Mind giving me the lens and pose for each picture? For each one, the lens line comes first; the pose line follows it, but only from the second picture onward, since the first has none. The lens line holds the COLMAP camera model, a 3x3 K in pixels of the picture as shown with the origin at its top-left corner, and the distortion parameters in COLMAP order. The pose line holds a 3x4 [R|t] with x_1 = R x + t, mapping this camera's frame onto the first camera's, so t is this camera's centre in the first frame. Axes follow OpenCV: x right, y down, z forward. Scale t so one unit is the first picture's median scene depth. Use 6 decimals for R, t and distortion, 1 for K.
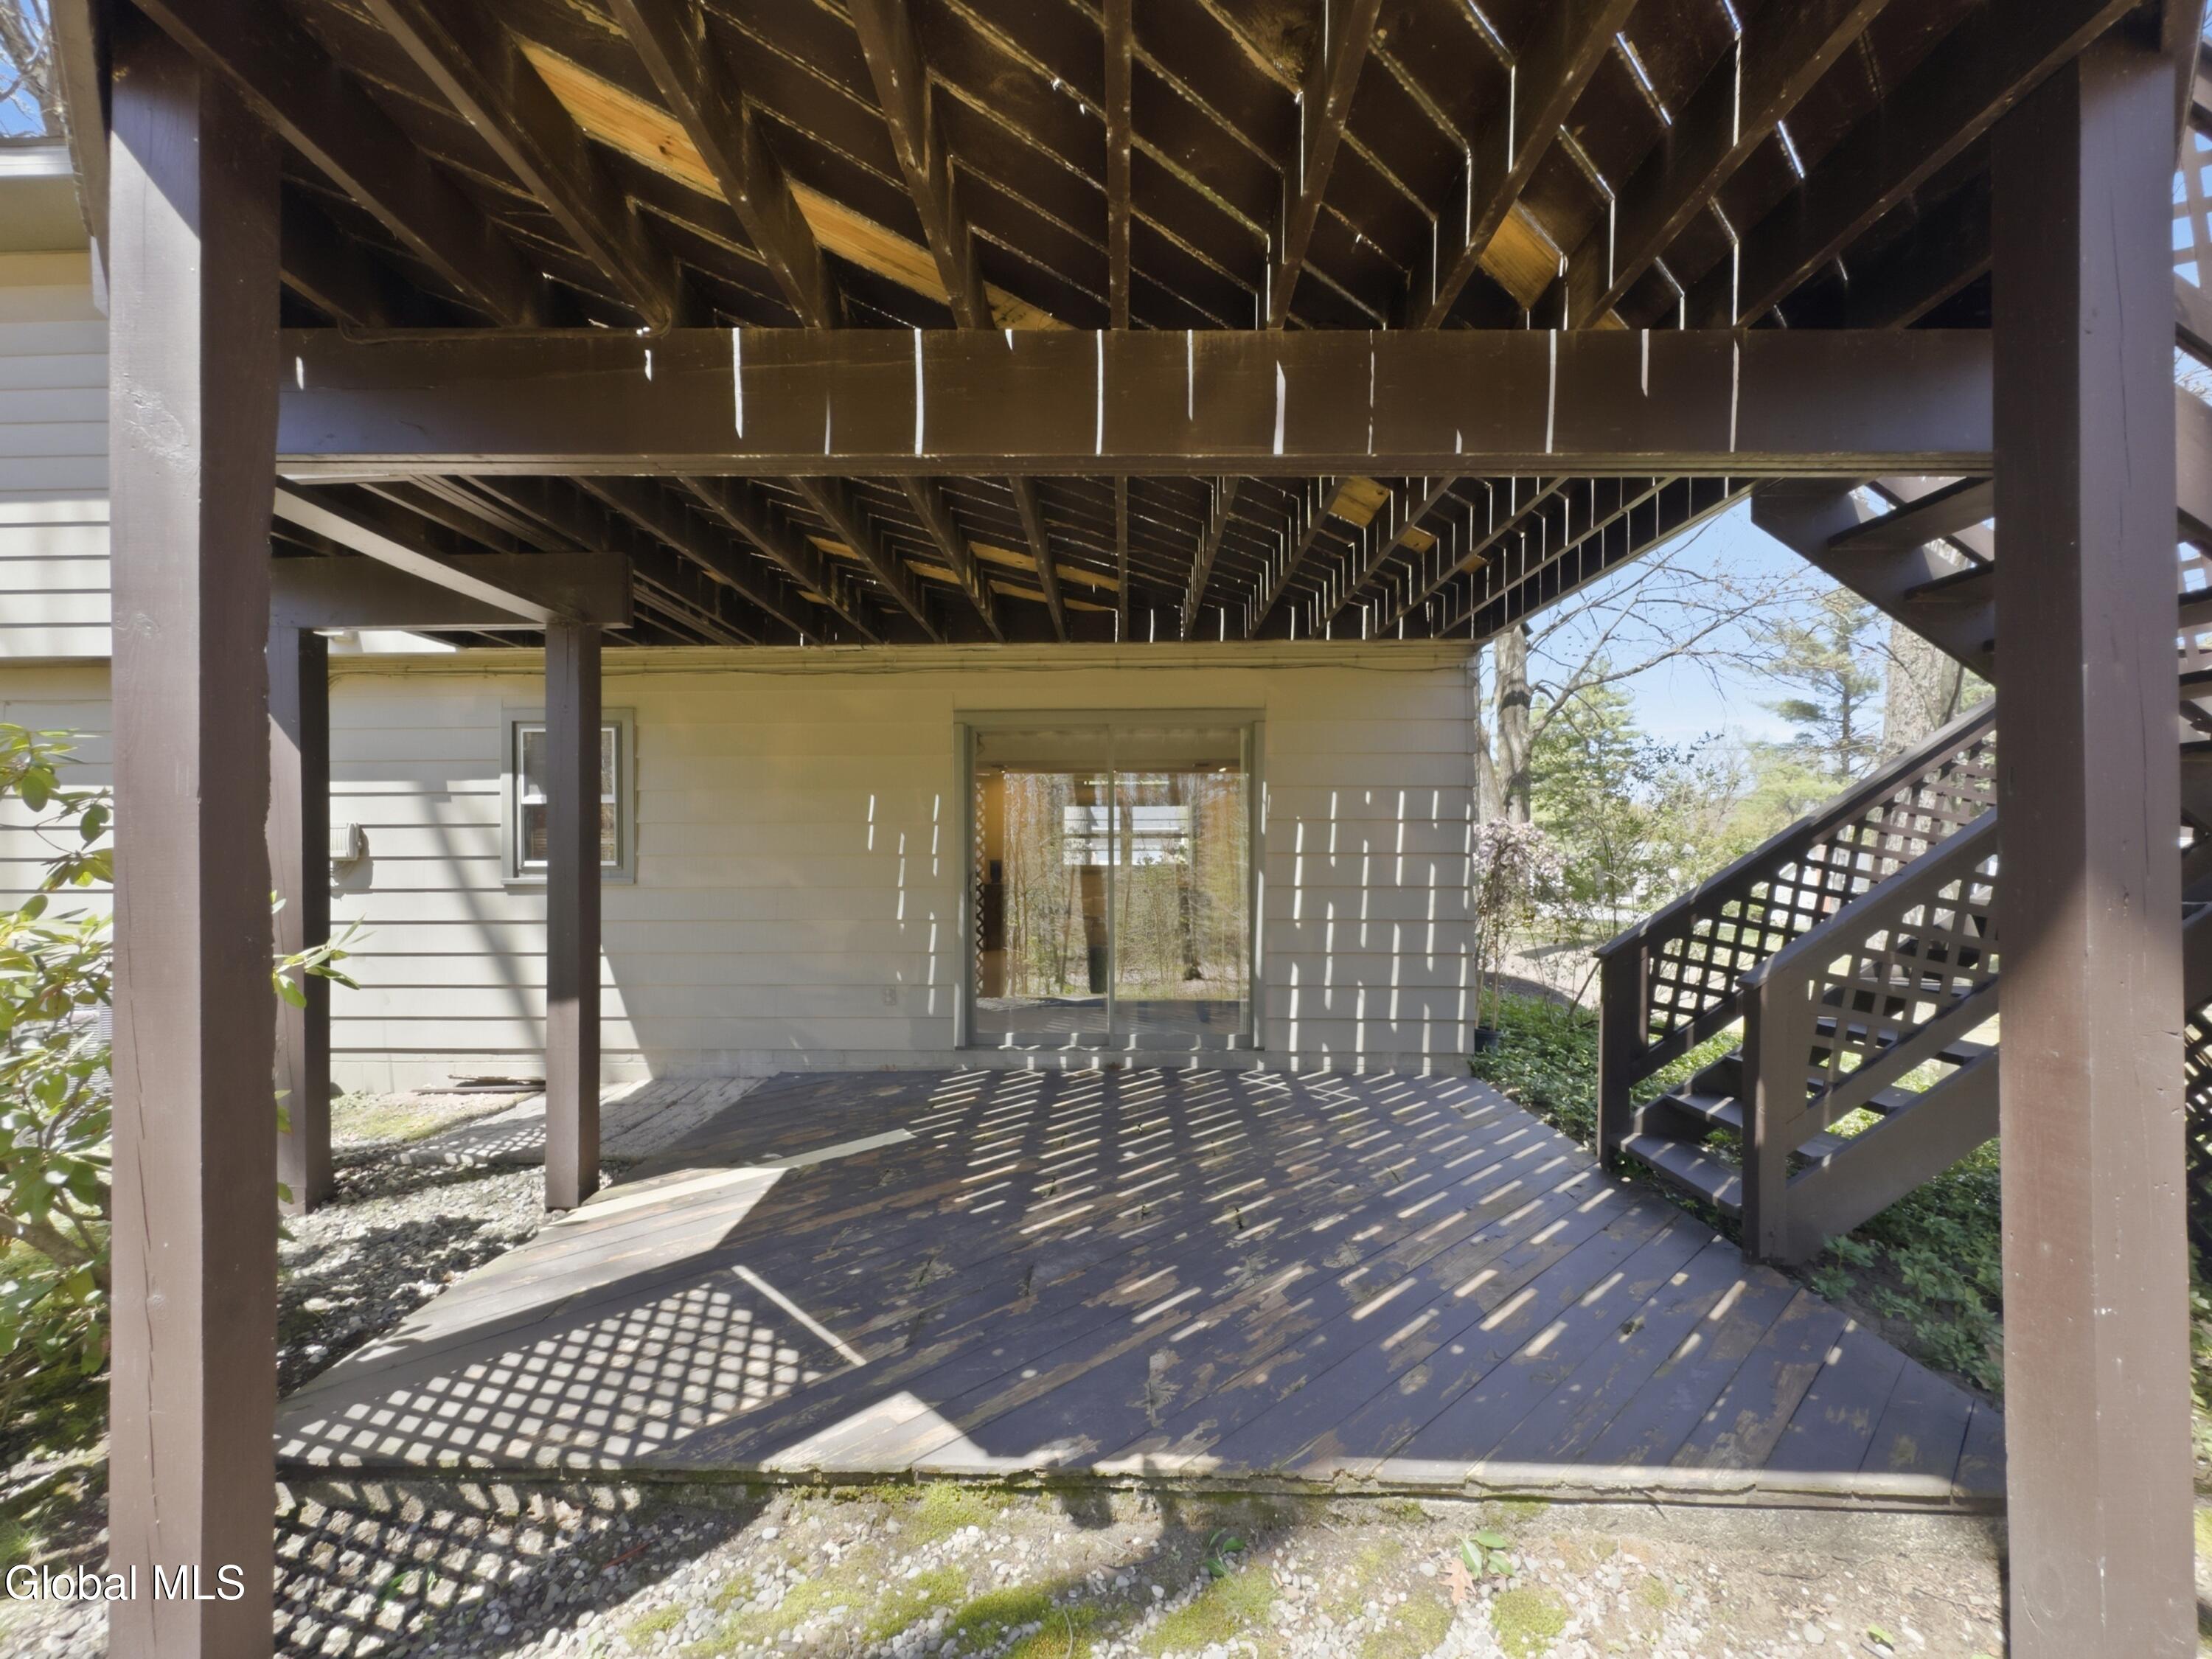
lens RADIAL K [[900.0, 0, 1109.1], [0, 900.0, 843.0], [0, 0, 1]] dist [-0.000262, -0.000149]
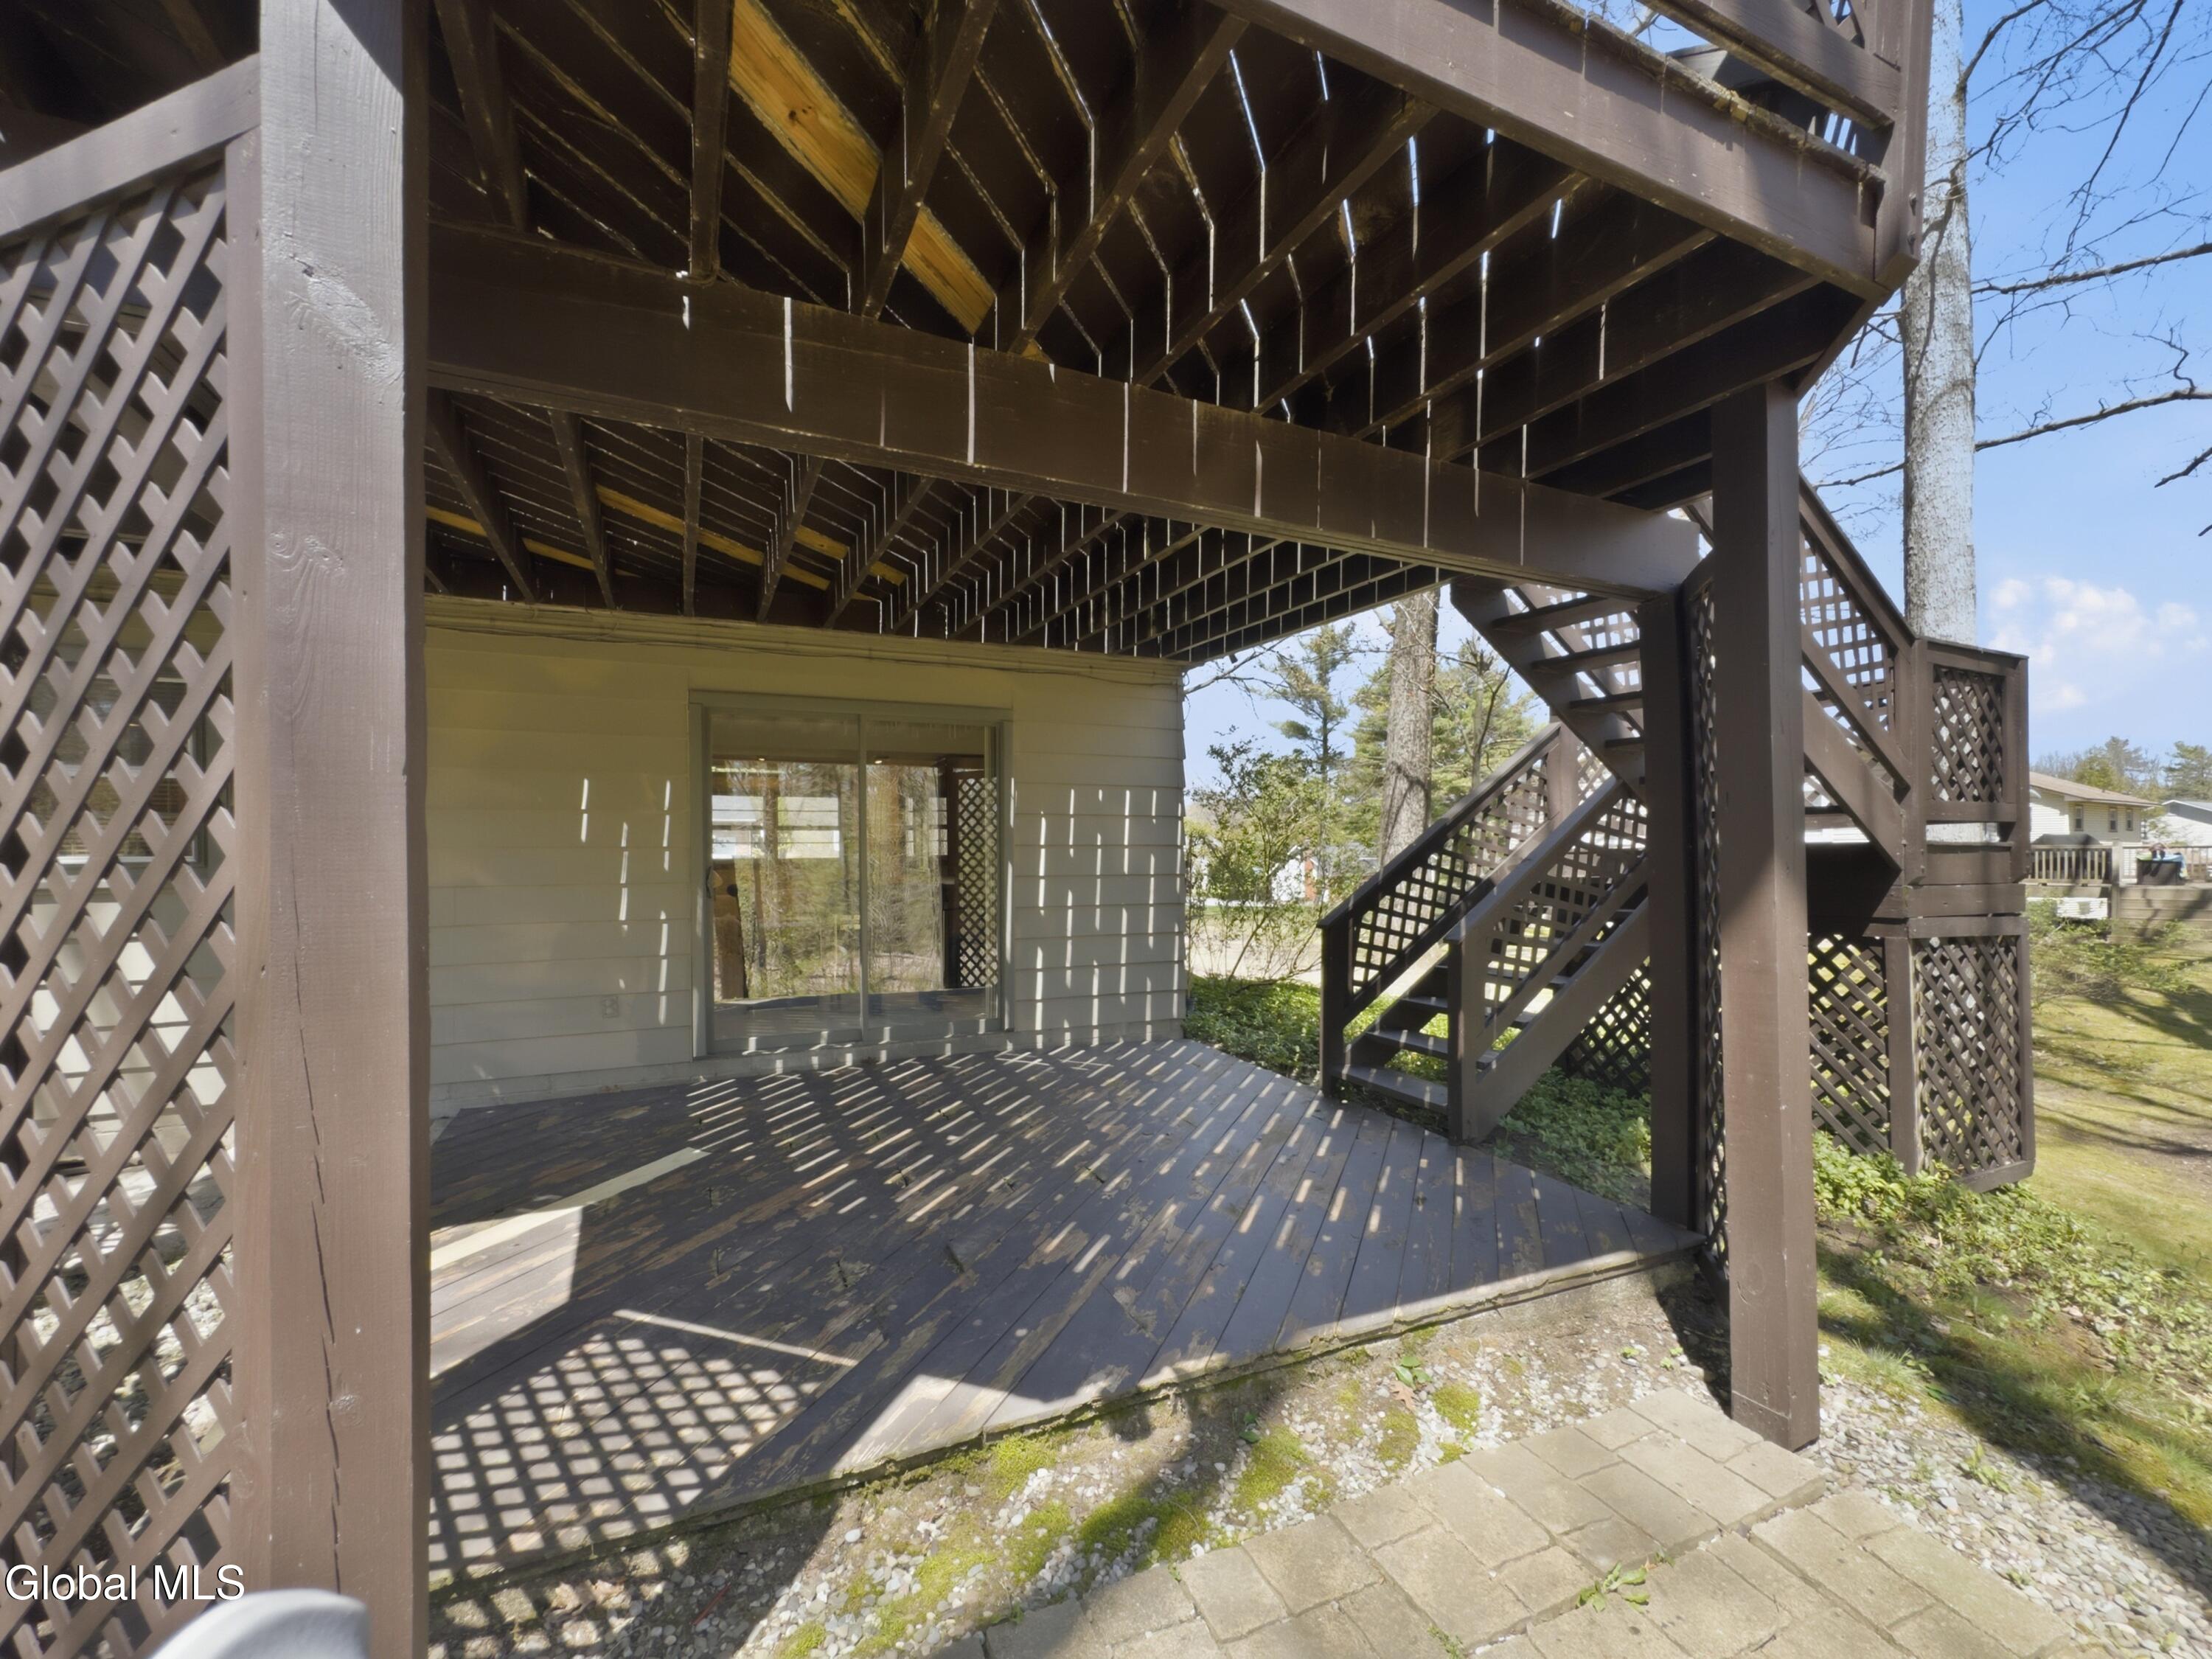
lens RADIAL K [[895.6, 0, 1106.0], [0, 895.6, 829.5], [0, 0, 1]] dist [-0.000492, 0.000080]
pose [[0.904170, 0.007592, 0.427105, -0.343274], [-0.004452, 0.999955, -0.008350, 0.001525], [-0.427149, 0.005649, 0.904163, -0.004196]]
